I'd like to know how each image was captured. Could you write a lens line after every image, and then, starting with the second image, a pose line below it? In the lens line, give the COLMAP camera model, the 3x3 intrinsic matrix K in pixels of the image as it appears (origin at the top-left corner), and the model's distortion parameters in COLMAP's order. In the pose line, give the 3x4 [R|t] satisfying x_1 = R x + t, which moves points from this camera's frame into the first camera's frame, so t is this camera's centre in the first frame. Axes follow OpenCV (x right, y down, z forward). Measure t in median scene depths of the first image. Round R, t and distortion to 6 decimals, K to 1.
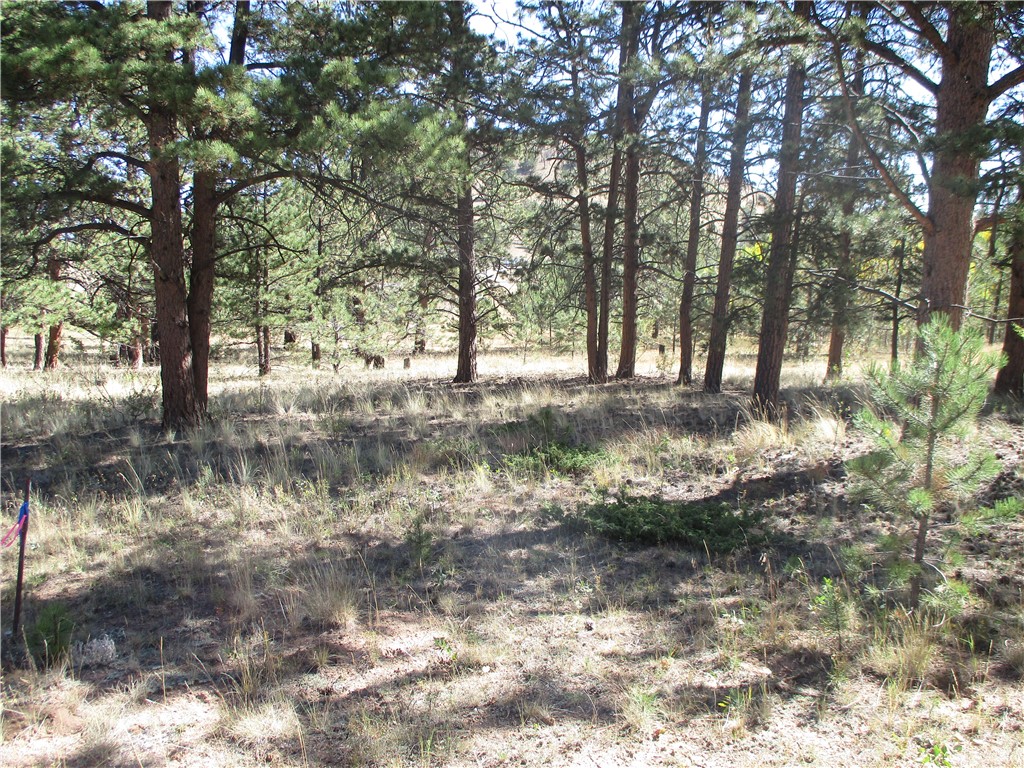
lens RADIAL K [[844.6, 0, 513.0], [0, 844.6, 393.4], [0, 0, 1]] dist [-0.027724, 0.011986]
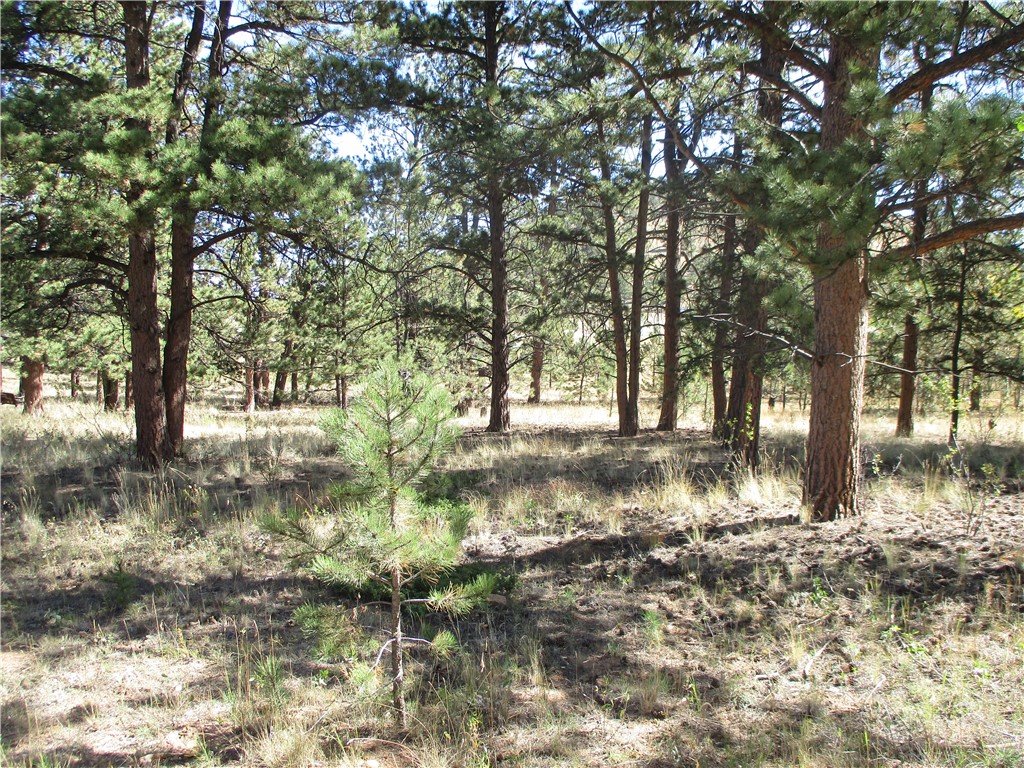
lens RADIAL K [[844.6, 0, 513.0], [0, 844.6, 393.4], [0, 0, 1]] dist [-0.027724, 0.011986]
pose [[0.983616, 0.012309, -0.179858, 0.145295], [-0.022957, 0.998096, -0.057241, -0.002099], [0.178811, 0.060432, 0.982026, 0.022989]]
